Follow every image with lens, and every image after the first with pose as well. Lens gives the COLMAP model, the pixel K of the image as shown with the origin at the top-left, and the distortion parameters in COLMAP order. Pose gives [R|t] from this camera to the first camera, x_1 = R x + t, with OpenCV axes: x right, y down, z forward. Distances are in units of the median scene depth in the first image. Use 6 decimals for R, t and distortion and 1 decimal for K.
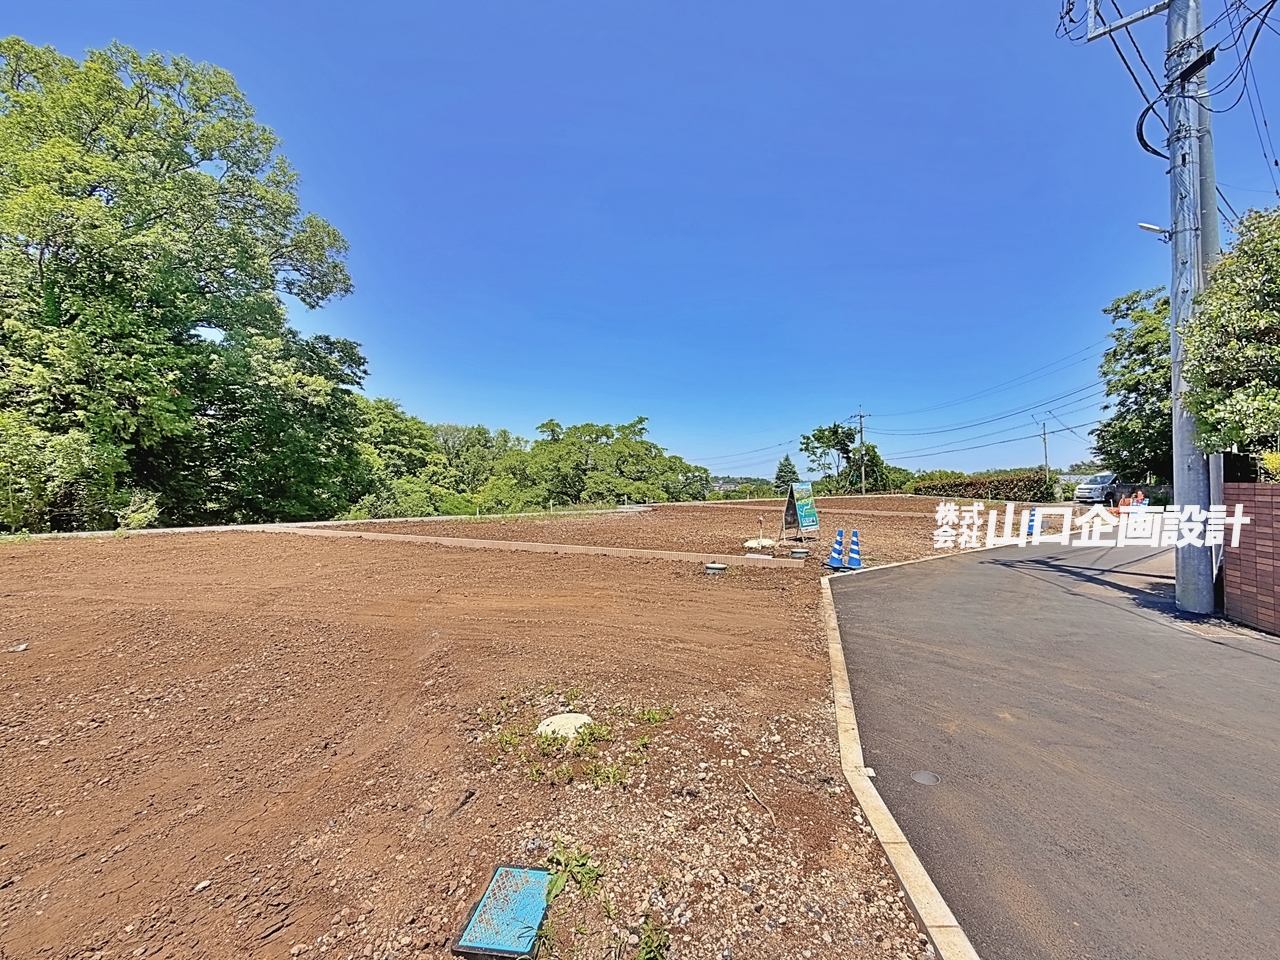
lens RADIAL K [[589.8, 0, 640.0], [0, 589.8, 476.0], [0, 0, 1]] dist [-0.000775, -0.000097]
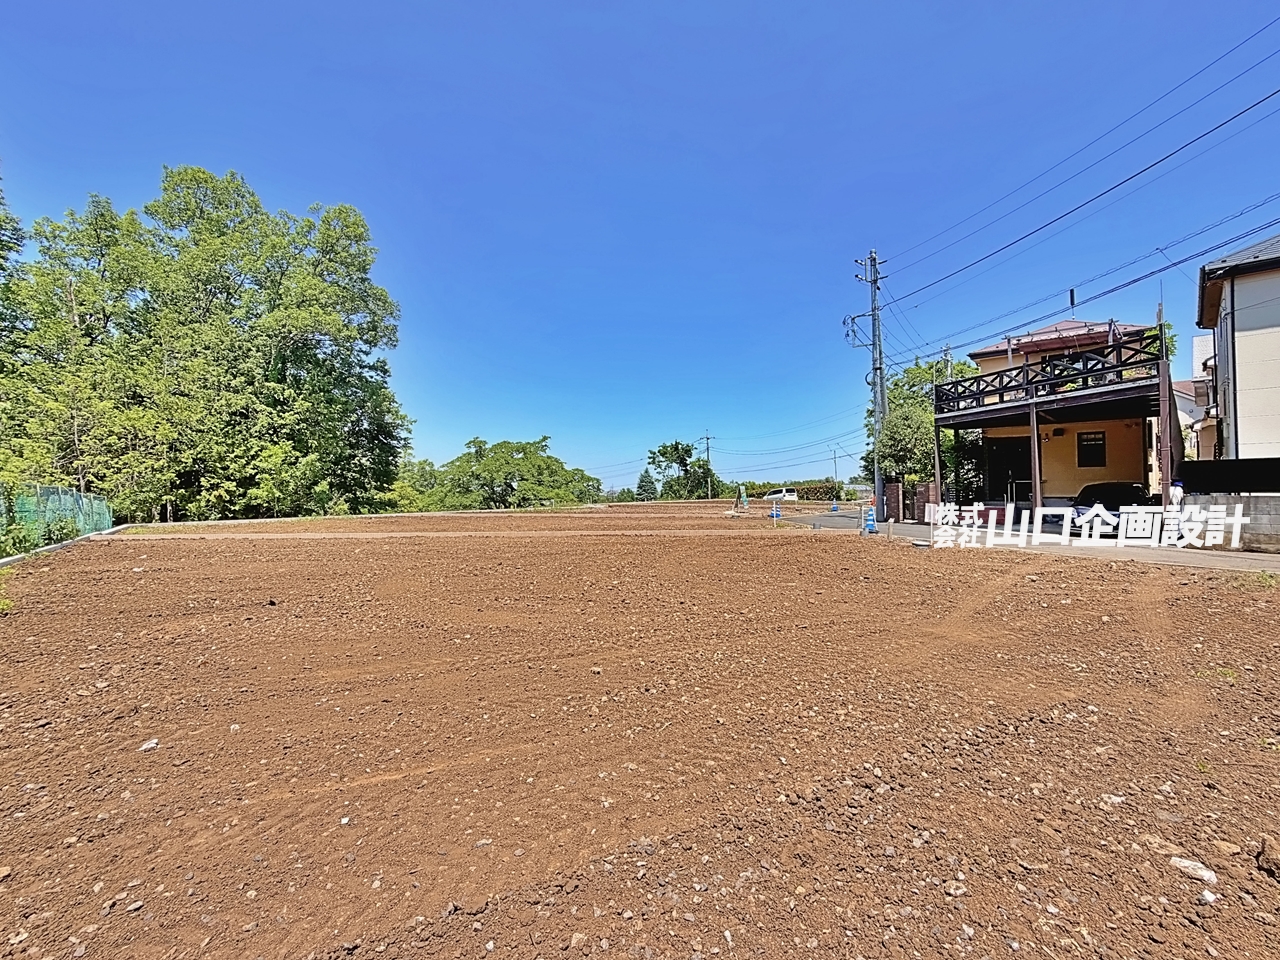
lens RADIAL K [[622.0, 0, 629.0], [0, 622.0, 470.7], [0, 0, 1]] dist [-0.027954, -0.000715]
pose [[0.956463, 0.009823, 0.291690, -0.216053], [-0.002332, 0.999659, -0.026019, 0.004127], [-0.291846, 0.024206, 0.956159, -0.281065]]
